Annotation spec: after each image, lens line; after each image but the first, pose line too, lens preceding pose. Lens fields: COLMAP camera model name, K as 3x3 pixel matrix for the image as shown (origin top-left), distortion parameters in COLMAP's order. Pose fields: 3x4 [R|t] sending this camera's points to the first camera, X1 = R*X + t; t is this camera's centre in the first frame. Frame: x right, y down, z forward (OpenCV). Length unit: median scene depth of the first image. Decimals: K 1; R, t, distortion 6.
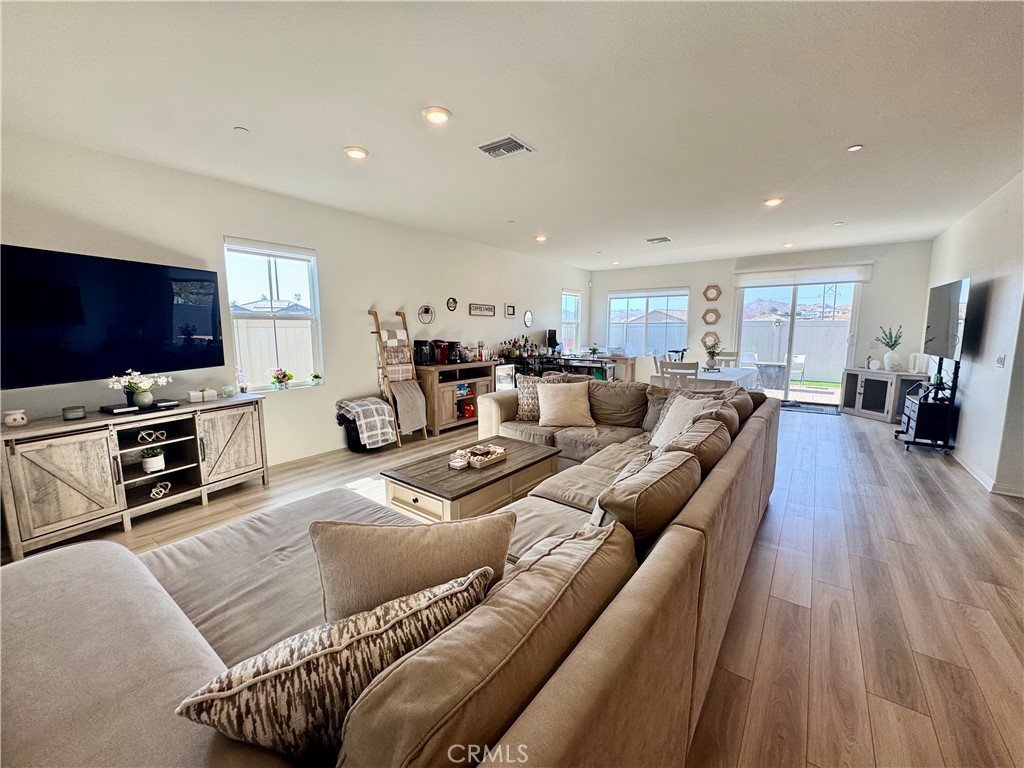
lens RADIAL K [[408.5, 0, 511.1], [0, 408.5, 381.2], [0, 0, 1]] dist [-0.003447, -0.000397]
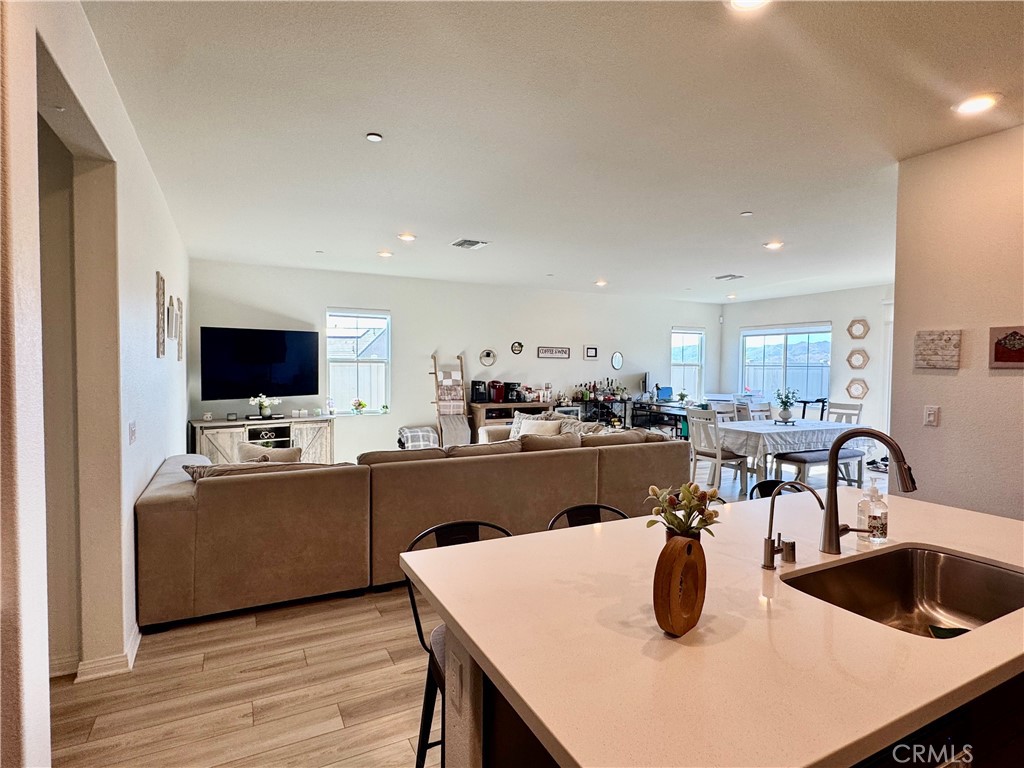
lens RADIAL K [[536.3, 0, 511.8], [0, 536.3, 384.7], [0, 0, 1]] dist [0.001894, 0.000366]
pose [[0.900566, 0.025659, -0.433960, 0.536657], [-0.066287, 0.994688, -0.078748, 0.022411], [0.429635, 0.099684, 0.897484, -0.304723]]
